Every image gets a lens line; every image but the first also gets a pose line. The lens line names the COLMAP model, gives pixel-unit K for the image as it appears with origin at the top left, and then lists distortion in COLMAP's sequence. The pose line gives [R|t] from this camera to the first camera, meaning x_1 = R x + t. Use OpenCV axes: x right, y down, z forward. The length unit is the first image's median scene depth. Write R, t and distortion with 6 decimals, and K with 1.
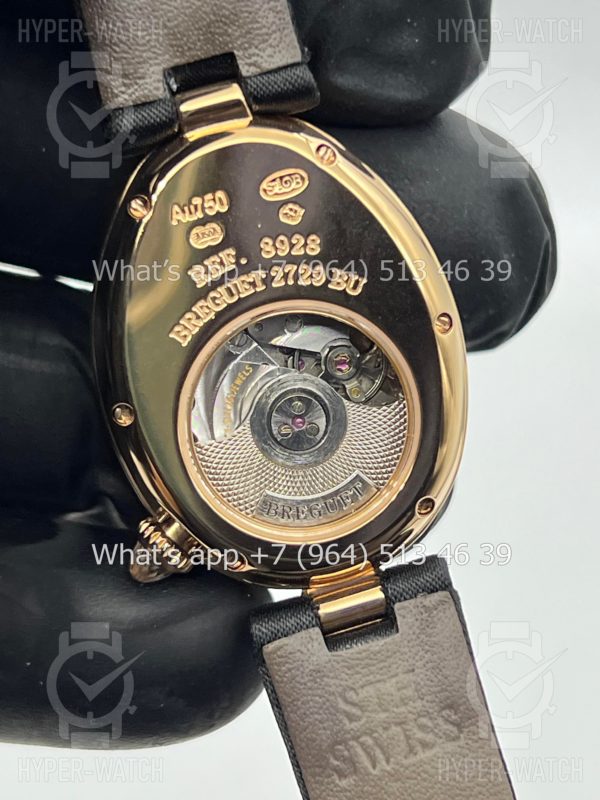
lens RADIAL K [[1858.4, 0, 300.0], [0, 1858.4, 400.0], [0, 0, 1]] dist [0.238439, -1.072364]
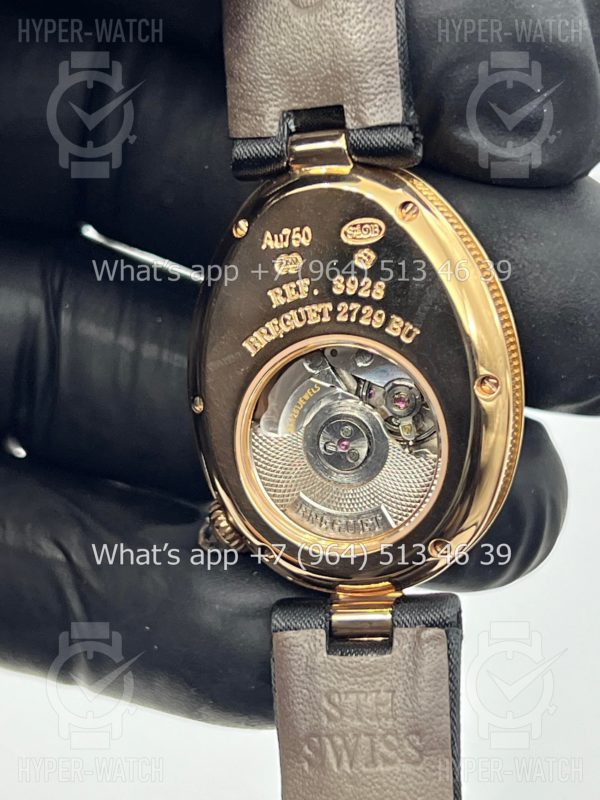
lens RADIAL K [[1858.4, 0, 300.0], [0, 1858.4, 400.0], [0, 0, 1]] dist [0.238439, -1.072364]
pose [[0.901827, 0.218753, -0.372633, 0.387753], [-0.205415, 0.975745, 0.075673, -0.093705], [0.380149, 0.008300, 0.924888, -0.028384]]
